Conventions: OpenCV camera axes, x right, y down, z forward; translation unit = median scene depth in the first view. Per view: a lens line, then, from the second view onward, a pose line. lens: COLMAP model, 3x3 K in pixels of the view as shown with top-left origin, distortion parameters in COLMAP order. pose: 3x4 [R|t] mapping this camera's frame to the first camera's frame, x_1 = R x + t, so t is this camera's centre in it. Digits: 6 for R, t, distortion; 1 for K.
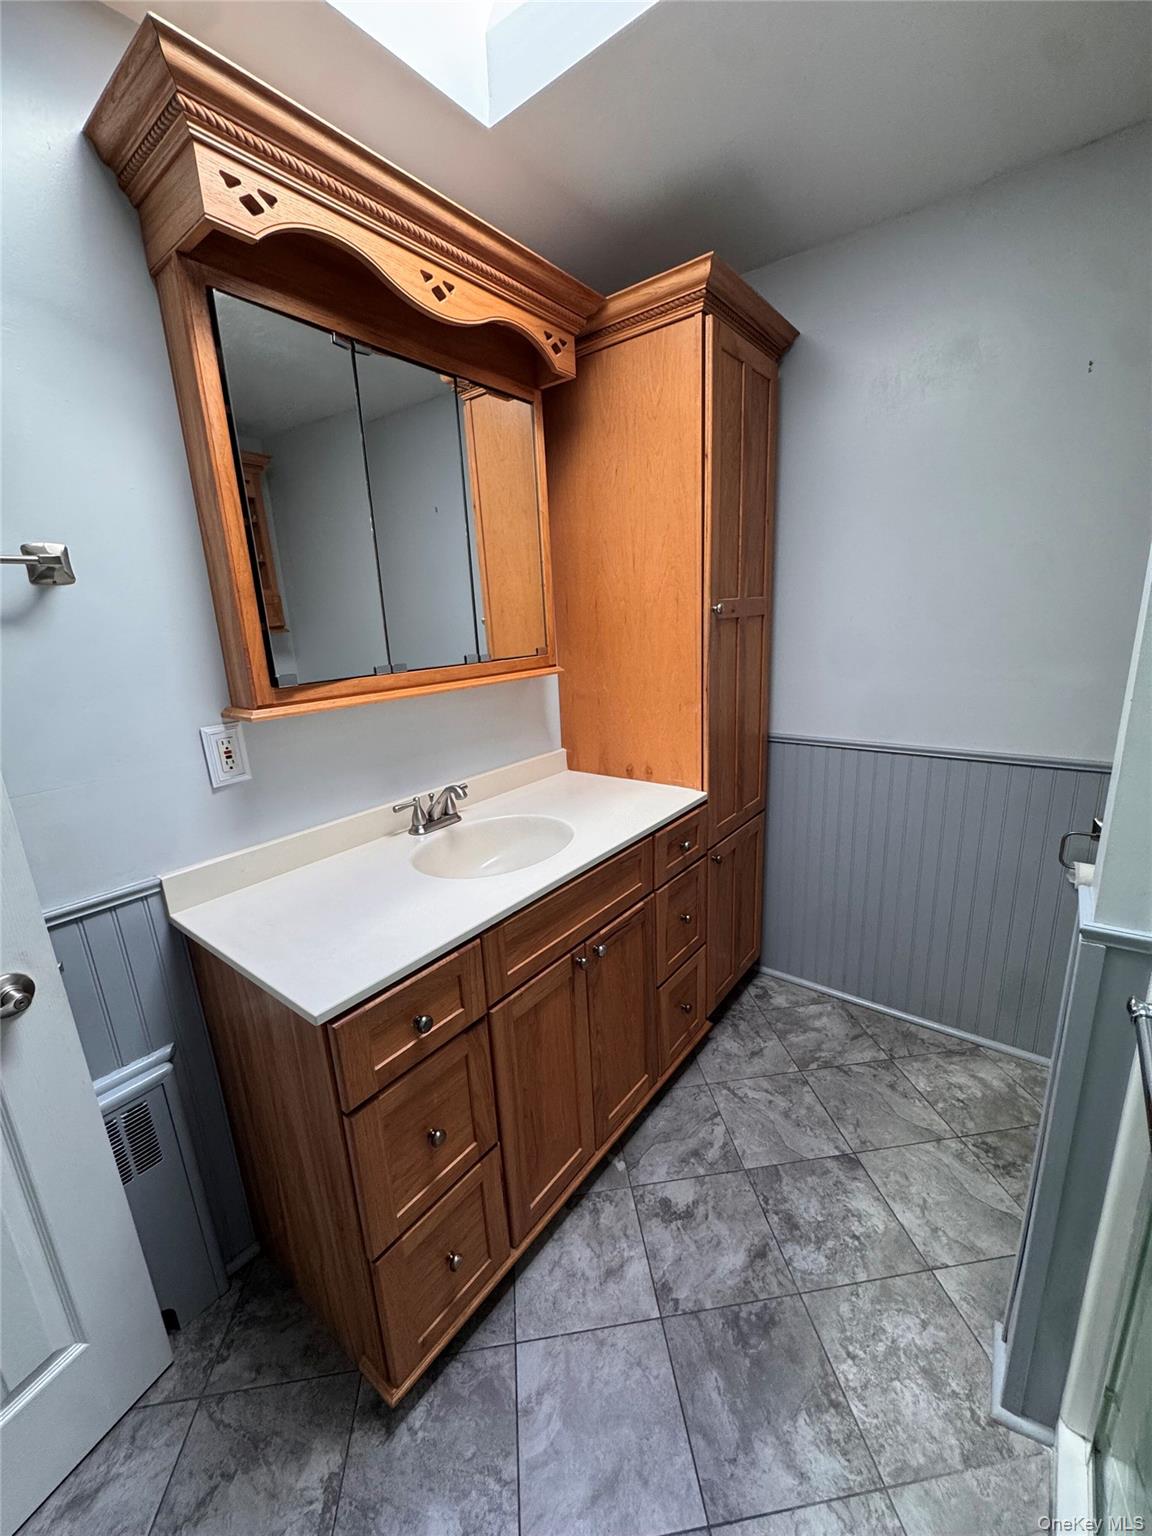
lens RADIAL K [[610.7, 0, 574.7], [0, 610.7, 768.6], [0, 0, 1]] dist [-0.003289, 0.000302]
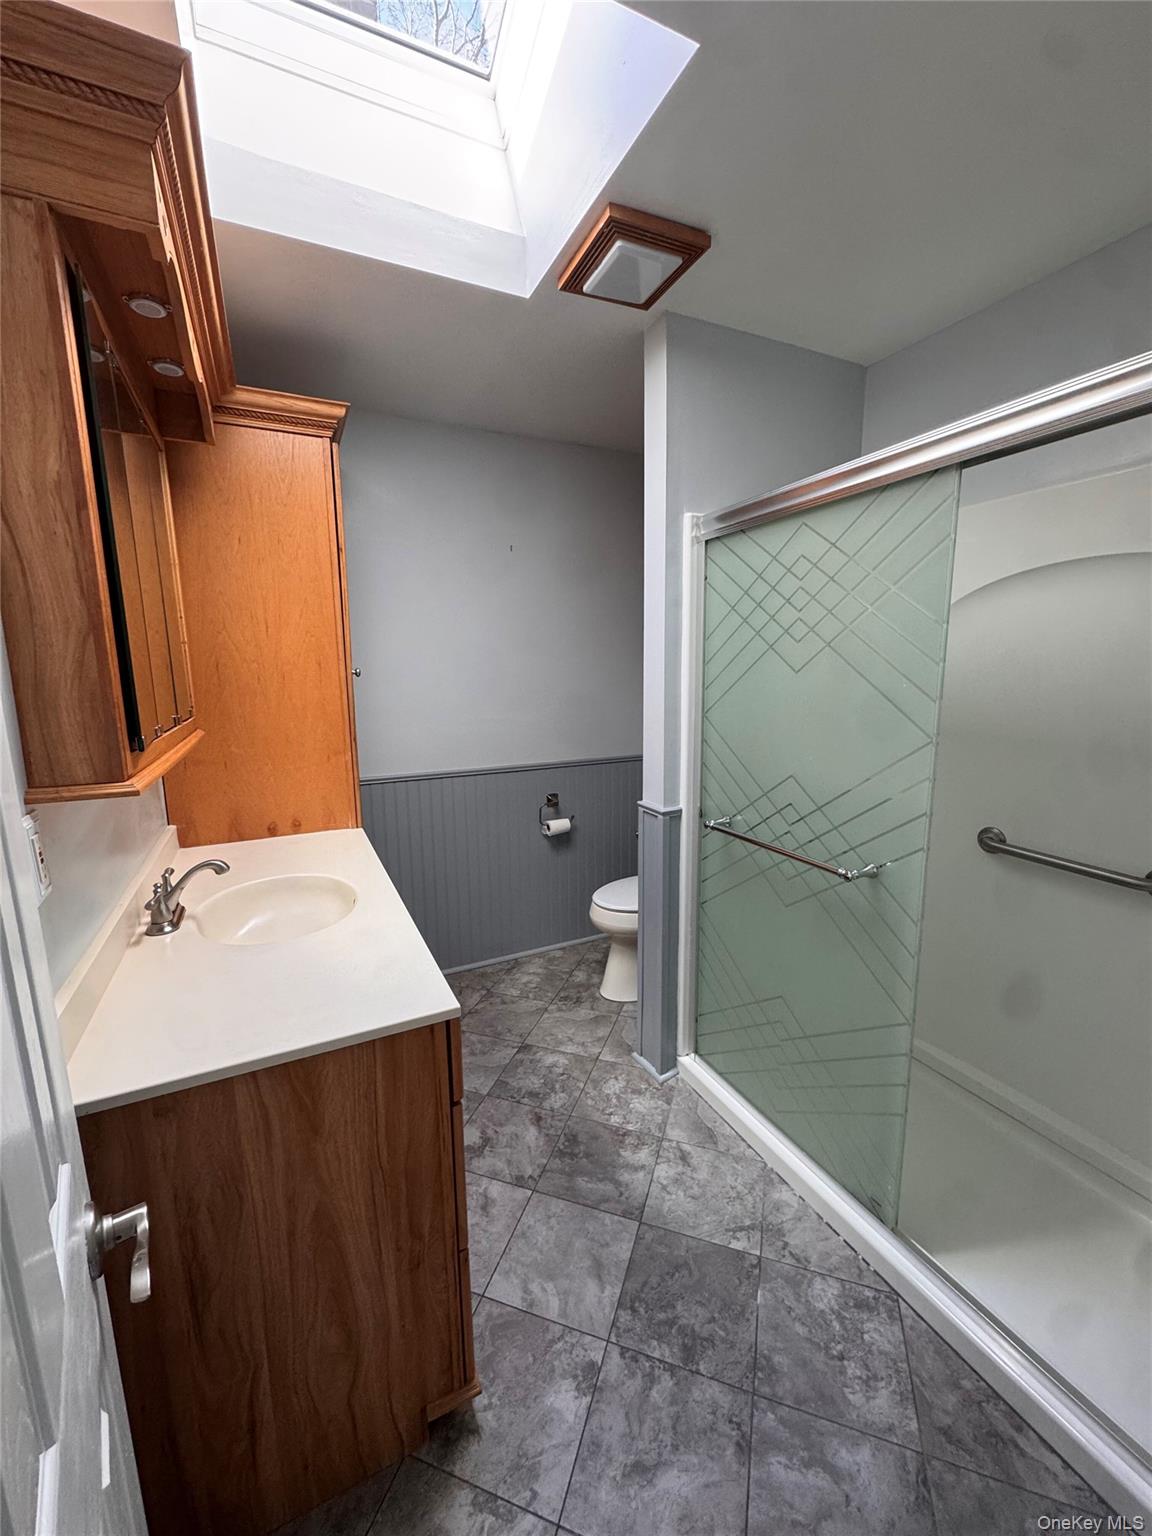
lens RADIAL K [[610.7, 0, 575.9], [0, 610.7, 770.9], [0, 0, 1]] dist [-0.003289, 0.000302]
pose [[0.434818, -0.108421, 0.893968, -0.845063], [0.209759, 0.977613, 0.016541, -0.002134], [-0.875748, 0.180325, 0.447826, 0.140720]]
